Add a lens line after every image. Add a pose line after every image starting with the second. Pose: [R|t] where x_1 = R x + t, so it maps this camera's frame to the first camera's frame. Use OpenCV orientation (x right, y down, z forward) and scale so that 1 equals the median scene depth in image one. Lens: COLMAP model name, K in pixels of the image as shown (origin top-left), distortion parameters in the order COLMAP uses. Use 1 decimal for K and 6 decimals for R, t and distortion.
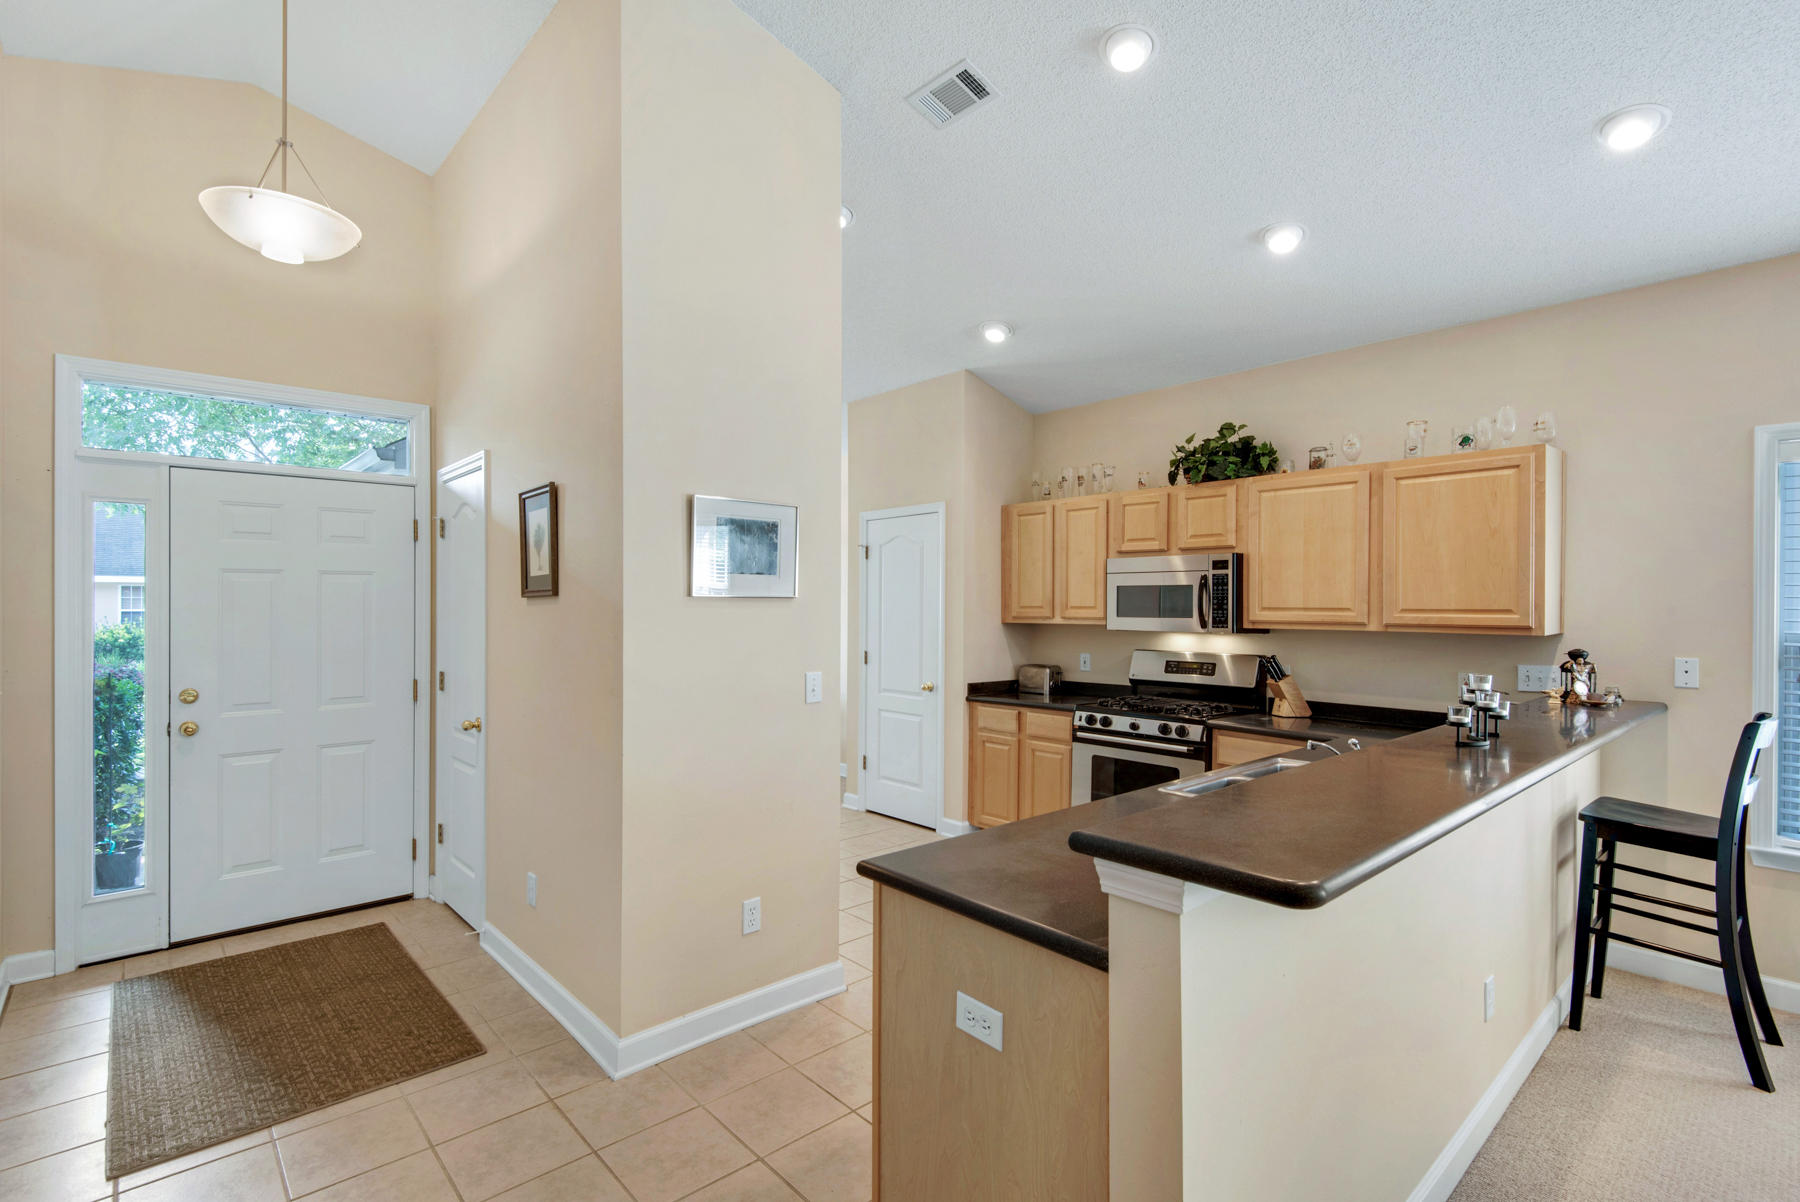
lens RADIAL K [[816.0, 0, 874.9], [0, 816.0, 611.9], [0, 0, 1]] dist [0.030956, -0.013846]
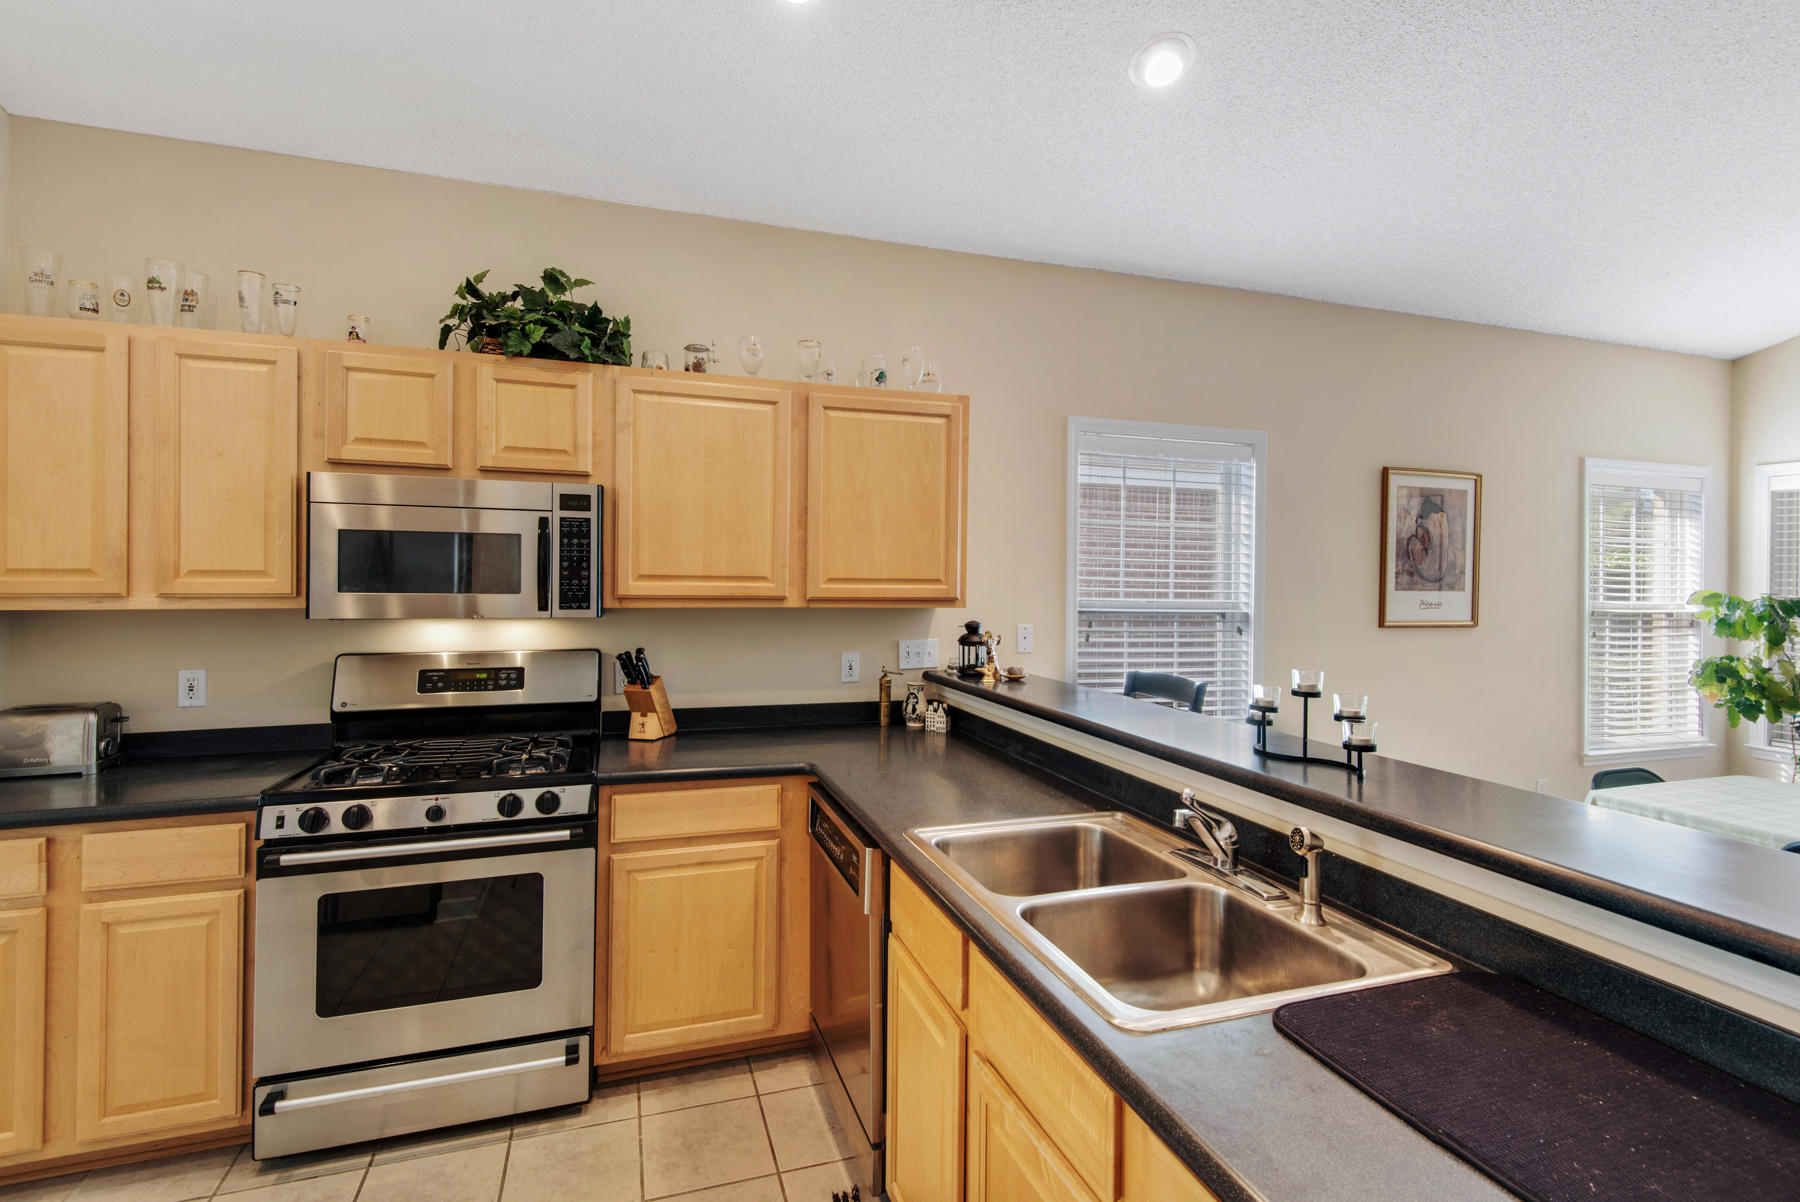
lens RADIAL K [[816.0, 0, 905.0], [0, 816.0, 591.1], [0, 0, 1]] dist [0.030956, -0.013846]
pose [[0.392800, -0.010356, 0.919566, -0.030707], [0.000342, 0.999938, 0.011115, -0.000117], [-0.919624, -0.004052, 0.392779, 0.558430]]
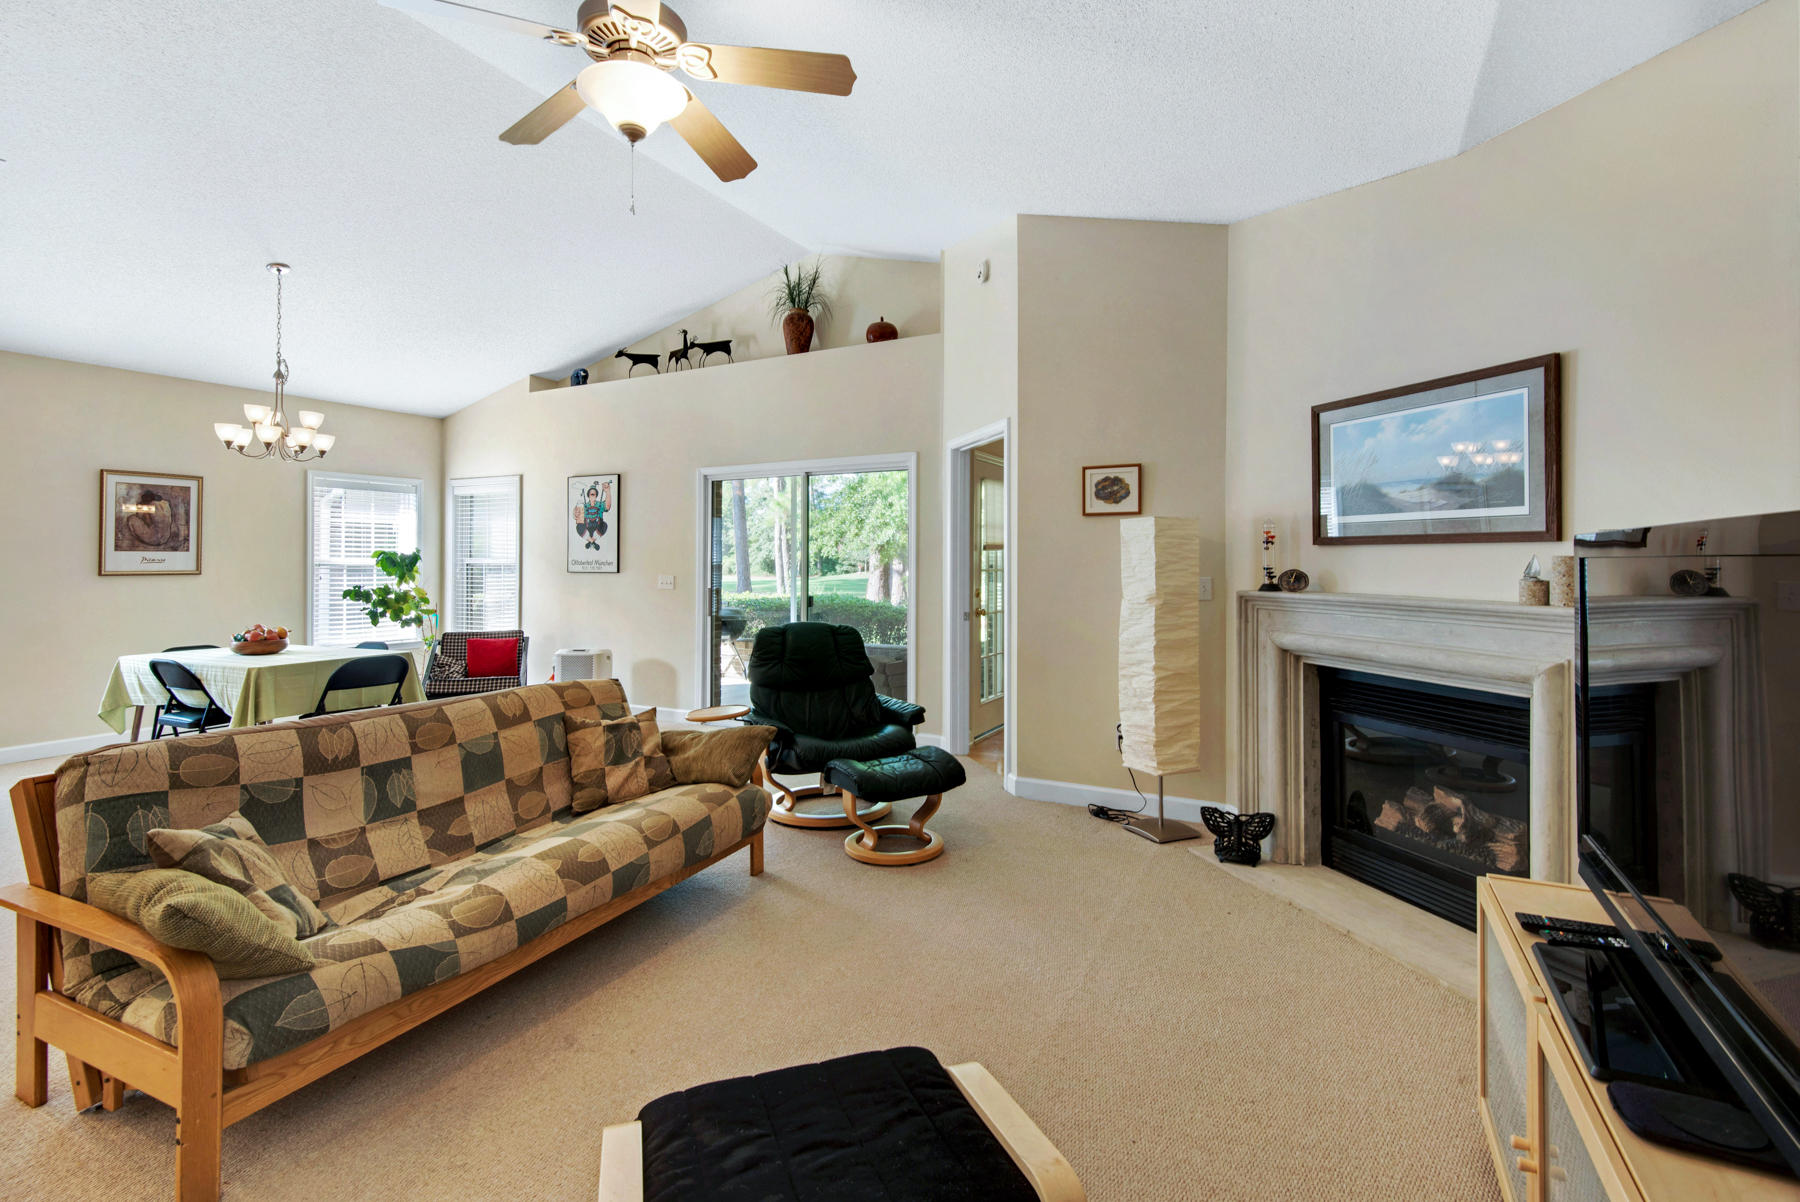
lens RADIAL K [[816.0, 0, 875.4], [0, 816.0, 549.6], [0, 0, 1]] dist [0.030956, -0.013846]
pose [[-0.362394, 0.011767, 0.931951, -0.747870], [0.011680, 0.999899, -0.008083, 0.034324], [-0.931952, 0.007956, -0.362495, -0.287953]]
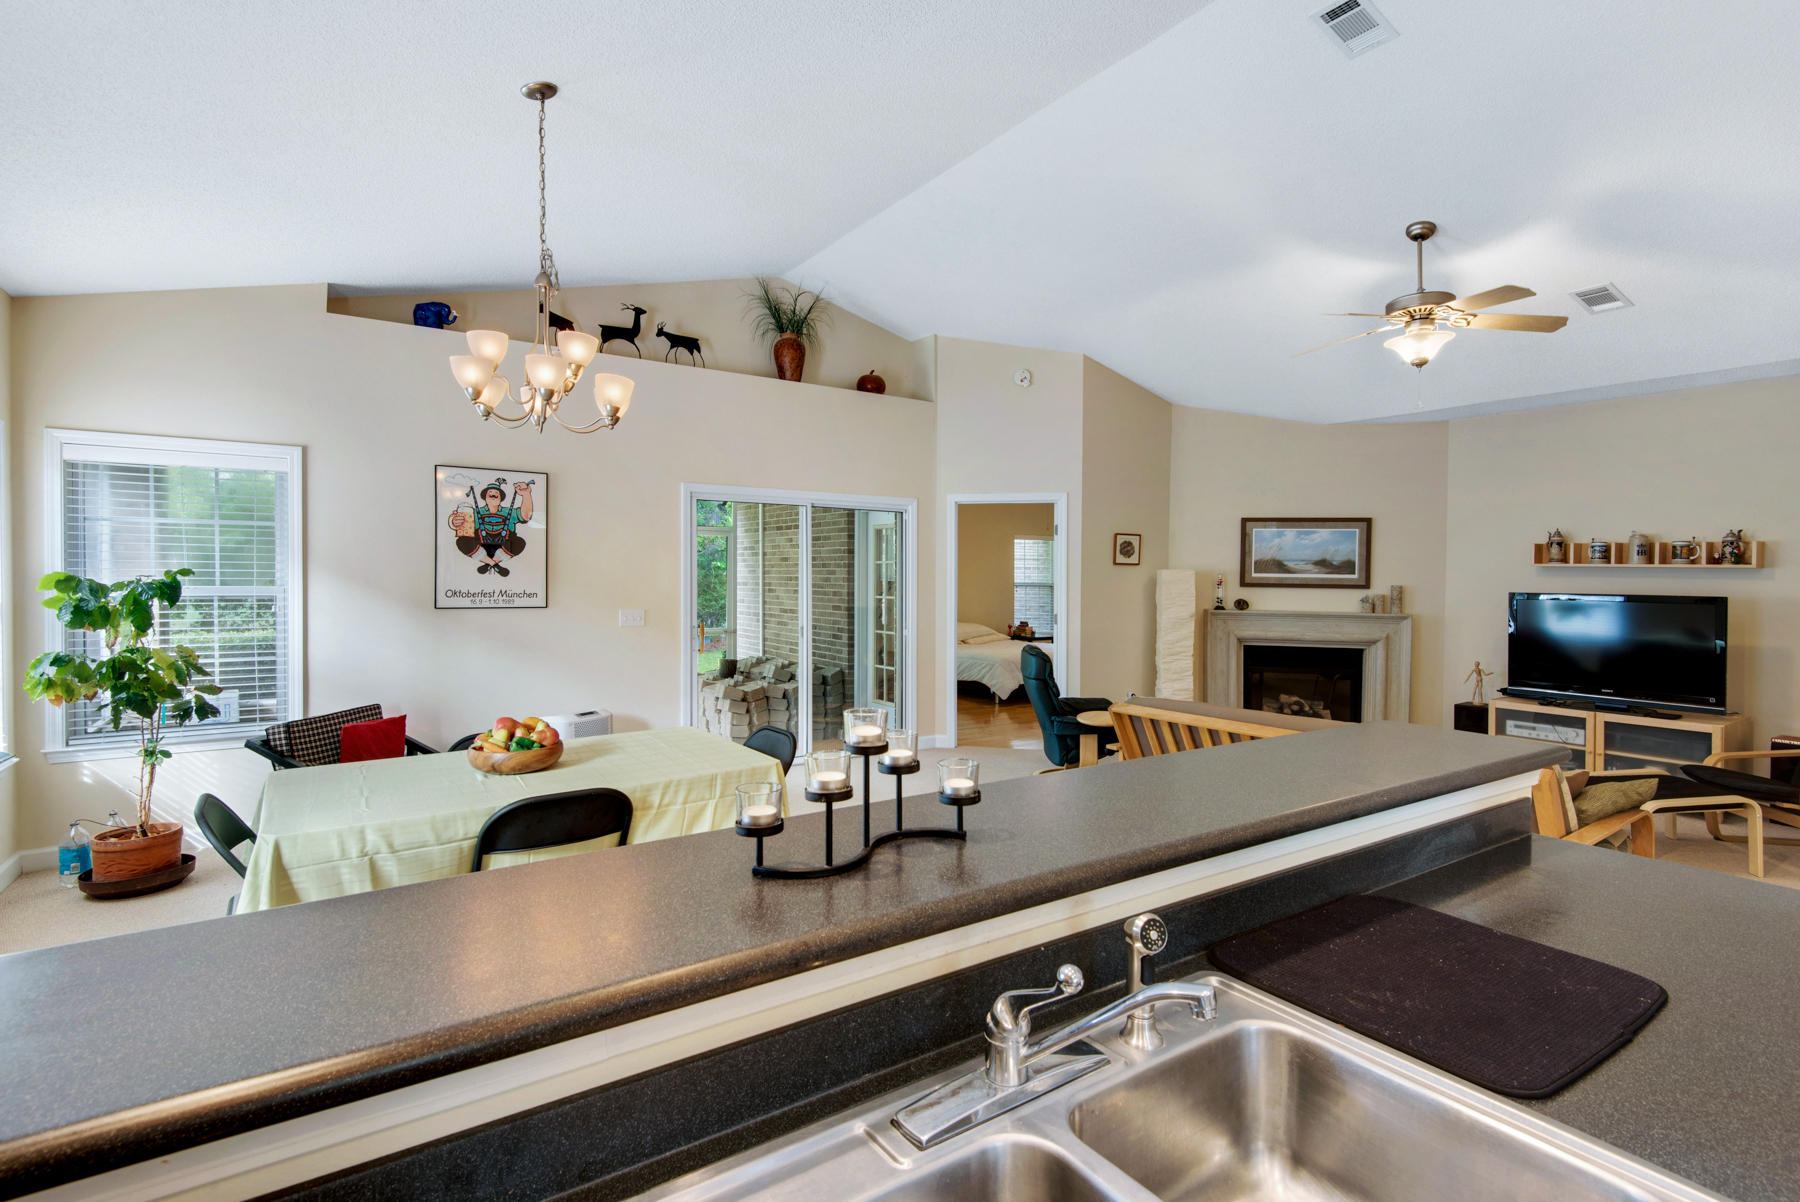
lens RADIAL K [[816.0, 0, 895.3], [0, 816.0, 569.7], [0, 0, 1]] dist [0.030956, -0.013846]
pose [[-0.988418, -0.009687, 0.151444, 0.320707], [-0.009519, 0.999953, 0.001839, -0.002712], [-0.151455, 0.000376, -0.988464, 0.760335]]
